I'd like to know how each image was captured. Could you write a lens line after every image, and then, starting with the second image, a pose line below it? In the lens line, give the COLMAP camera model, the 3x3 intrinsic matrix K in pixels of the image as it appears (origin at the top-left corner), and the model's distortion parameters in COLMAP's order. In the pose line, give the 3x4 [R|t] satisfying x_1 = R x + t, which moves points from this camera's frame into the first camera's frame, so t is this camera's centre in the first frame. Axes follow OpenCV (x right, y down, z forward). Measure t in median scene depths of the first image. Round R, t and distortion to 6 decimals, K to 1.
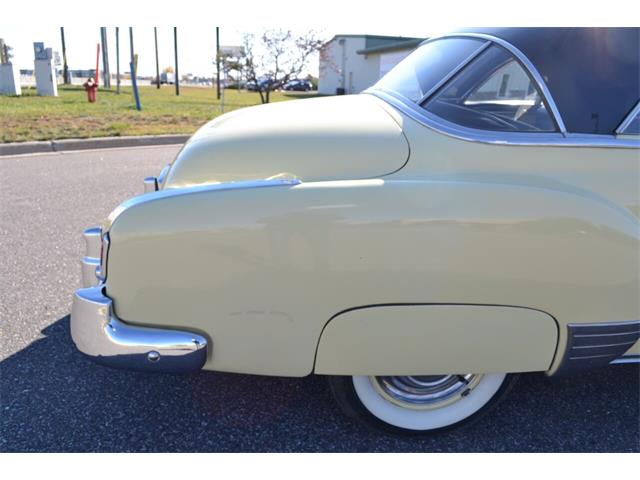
lens RADIAL K [[520.3, 0, 324.5], [0, 520.3, 237.8], [0, 0, 1]] dist [-0.059461, 0.007339]
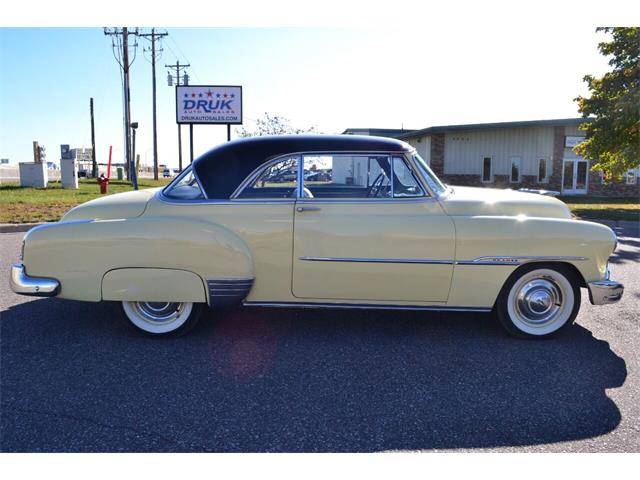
lens RADIAL K [[520.3, 0, 315.9], [0, 520.3, 240.2], [0, 0, 1]] dist [-0.059461, 0.007339]
pose [[0.998015, -0.010465, -0.062097, 0.153974], [0.000294, 0.986858, -0.161589, 0.051608], [0.062972, 0.161250, 0.984902, -0.184486]]
